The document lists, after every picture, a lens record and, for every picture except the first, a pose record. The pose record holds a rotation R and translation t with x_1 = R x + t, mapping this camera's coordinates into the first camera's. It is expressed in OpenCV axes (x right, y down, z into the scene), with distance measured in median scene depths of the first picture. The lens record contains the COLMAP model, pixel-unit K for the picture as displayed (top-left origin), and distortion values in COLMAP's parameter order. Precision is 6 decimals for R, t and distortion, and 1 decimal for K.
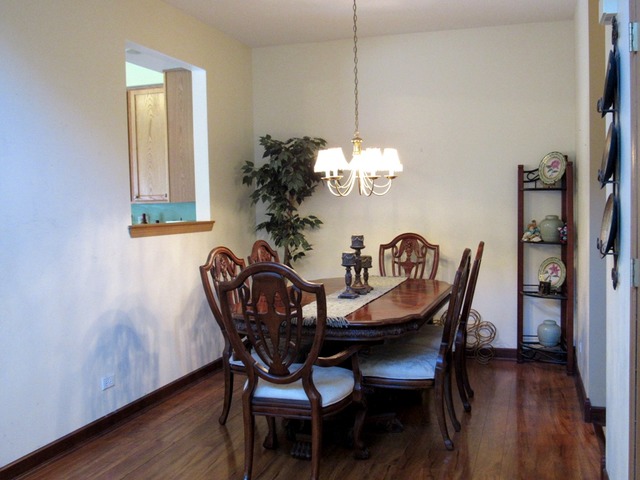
lens RADIAL K [[655.0, 0, 320.0], [0, 655.0, 240.0], [0, 0, 1]] dist [0.003833, 0.003743]
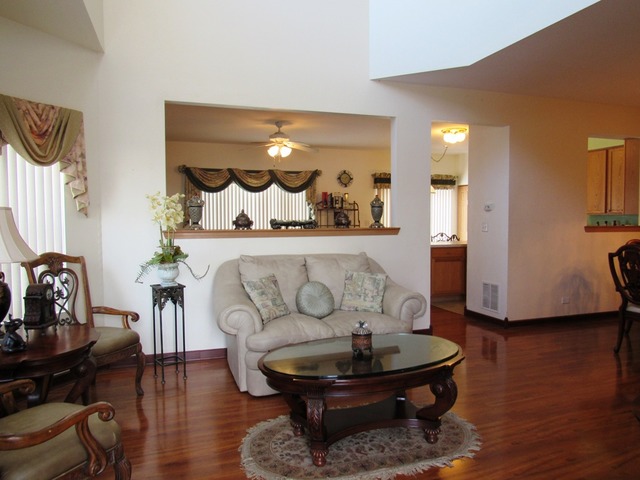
lens RADIAL K [[458.8, 0, 318.9], [0, 458.8, 241.0], [0, 0, 1]] dist [-0.033281, 0.023868]
pose [[0.585598, 0.058169, -0.808512, 0.352737], [-0.051057, 0.998088, 0.034829, 0.017032], [0.808992, 0.020884, 0.587448, -0.457062]]
